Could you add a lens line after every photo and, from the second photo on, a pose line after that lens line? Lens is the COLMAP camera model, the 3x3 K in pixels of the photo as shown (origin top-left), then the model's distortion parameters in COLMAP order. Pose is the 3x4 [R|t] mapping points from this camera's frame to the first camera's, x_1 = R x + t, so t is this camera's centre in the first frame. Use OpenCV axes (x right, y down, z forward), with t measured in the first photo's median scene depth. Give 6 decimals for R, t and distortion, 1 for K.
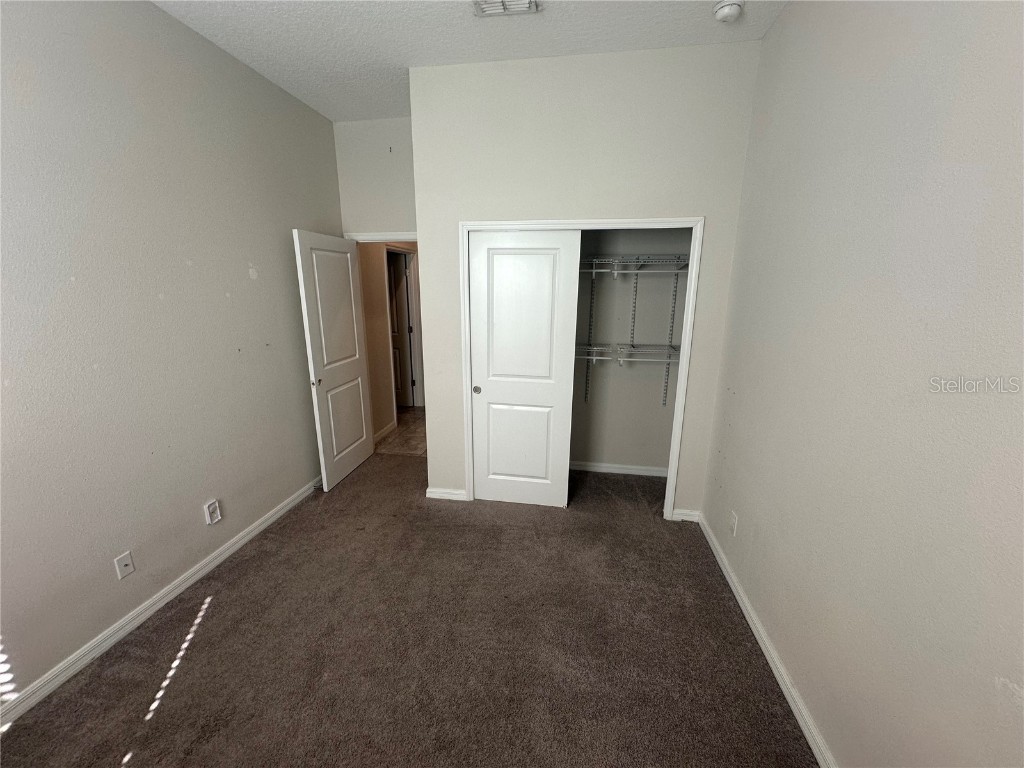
lens RADIAL K [[408.8, 0, 512.0], [0, 408.8, 384.0], [0, 0, 1]] dist [-0.002357, -0.000244]
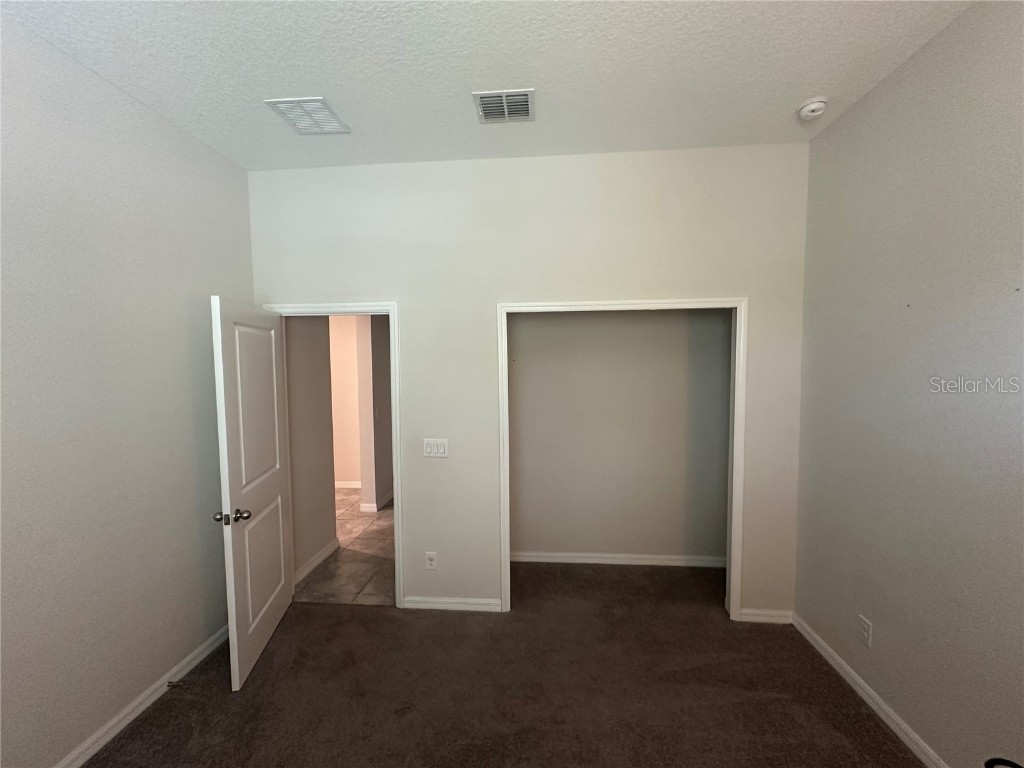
lens RADIAL K [[408.8, 0, 512.0], [0, 408.8, 384.0], [0, 0, 1]] dist [-0.002357, -0.000244]
pose [[0.938277, -0.034918, 0.344118, -0.257361], [0.098264, 0.980808, -0.168405, -0.052720], [-0.331634, 0.191824, 0.923700, 0.181451]]
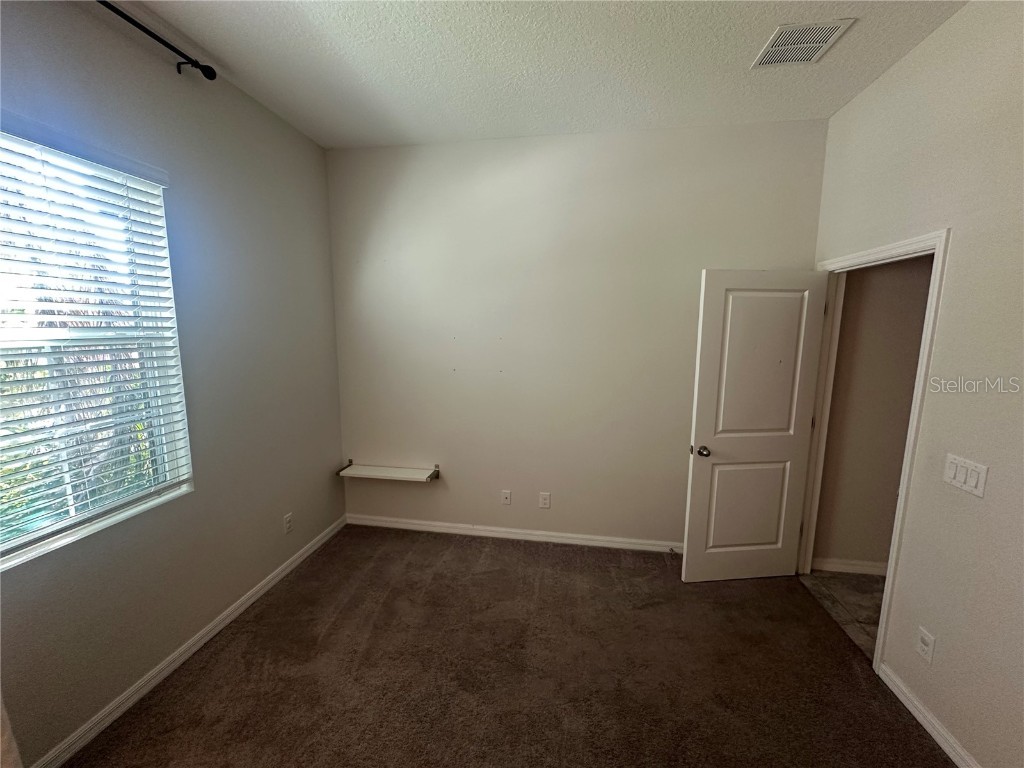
lens RADIAL K [[408.8, 0, 512.0], [0, 408.8, 384.0], [0, 0, 1]] dist [-0.002357, -0.000244]
pose [[0.277523, 0.130552, -0.951807, 0.168329], [-0.237839, 0.969221, 0.063593, -0.086996], [0.930813, 0.208728, 0.300032, 0.351467]]
